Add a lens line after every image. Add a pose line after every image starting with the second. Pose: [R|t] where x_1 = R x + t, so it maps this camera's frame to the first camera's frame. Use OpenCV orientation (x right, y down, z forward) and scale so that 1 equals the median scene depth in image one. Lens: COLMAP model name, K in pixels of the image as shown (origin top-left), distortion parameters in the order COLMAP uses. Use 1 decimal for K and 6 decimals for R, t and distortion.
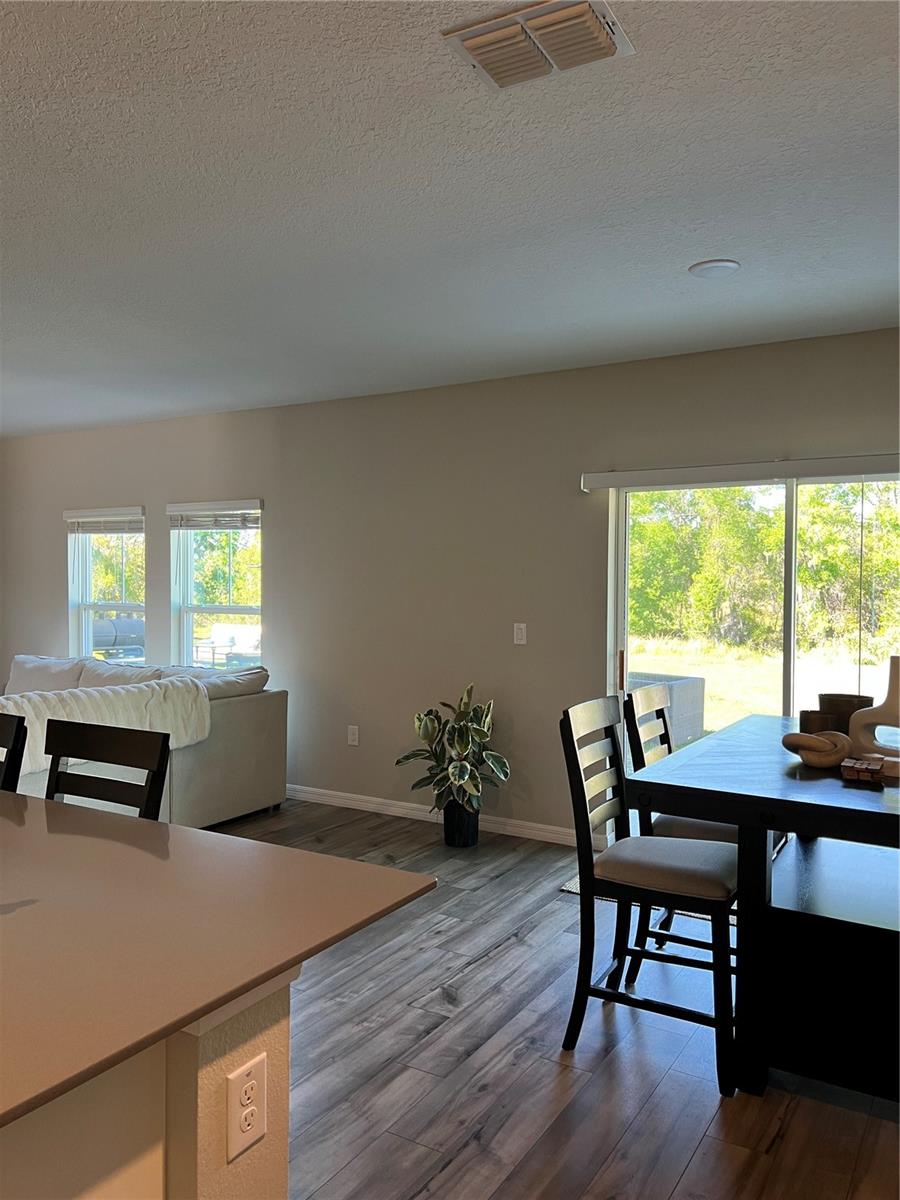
lens RADIAL K [[913.9, 0, 450.0], [0, 913.9, 600.0], [0, 0, 1]] dist [0.064465, -0.060952]
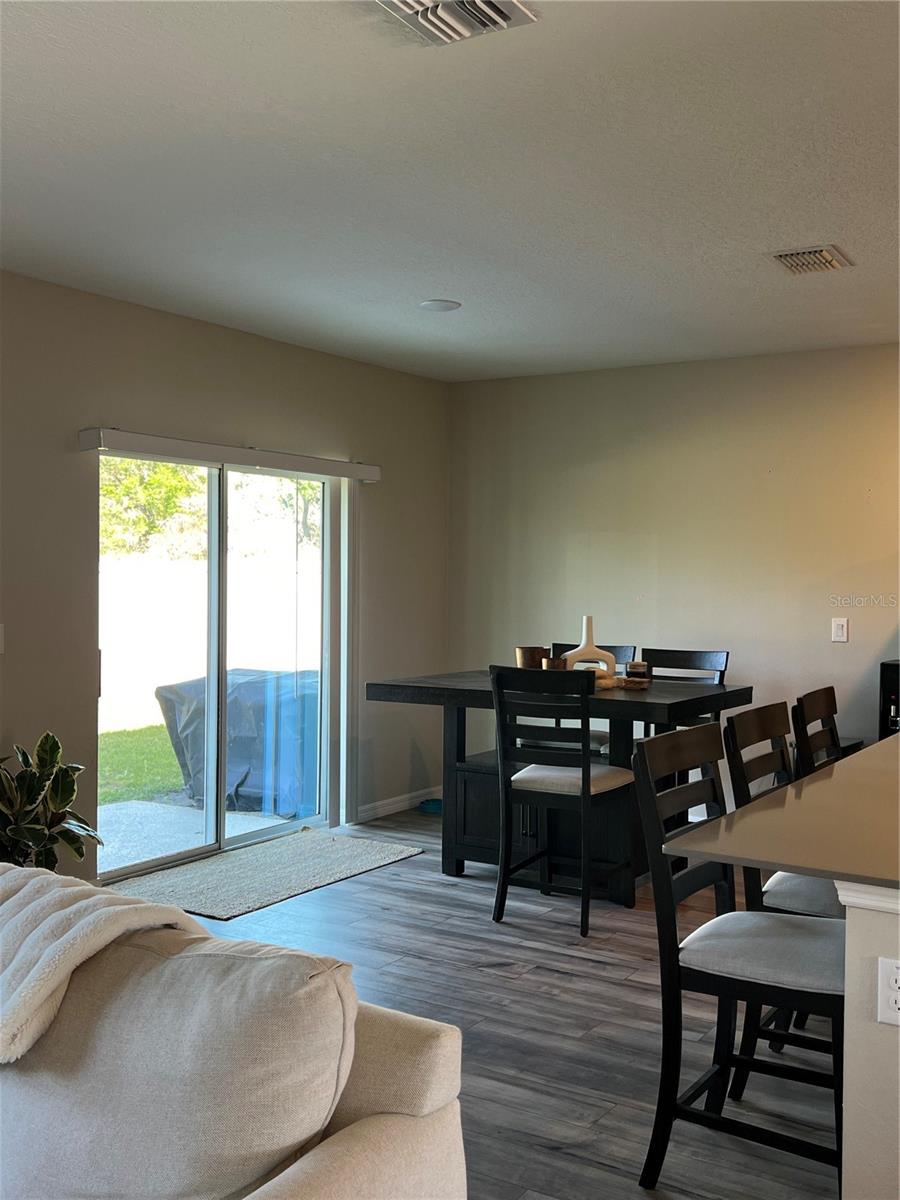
lens RADIAL K [[1230.7, 0, 450.0], [0, 1230.7, 600.0], [0, 0, 1]] dist [0.153701, 0.003573]
pose [[0.013336, -0.029868, 0.999465, -1.134482], [0.015273, 0.999443, 0.029664, -0.022070], [-0.999794, 0.014869, 0.013785, 0.829429]]
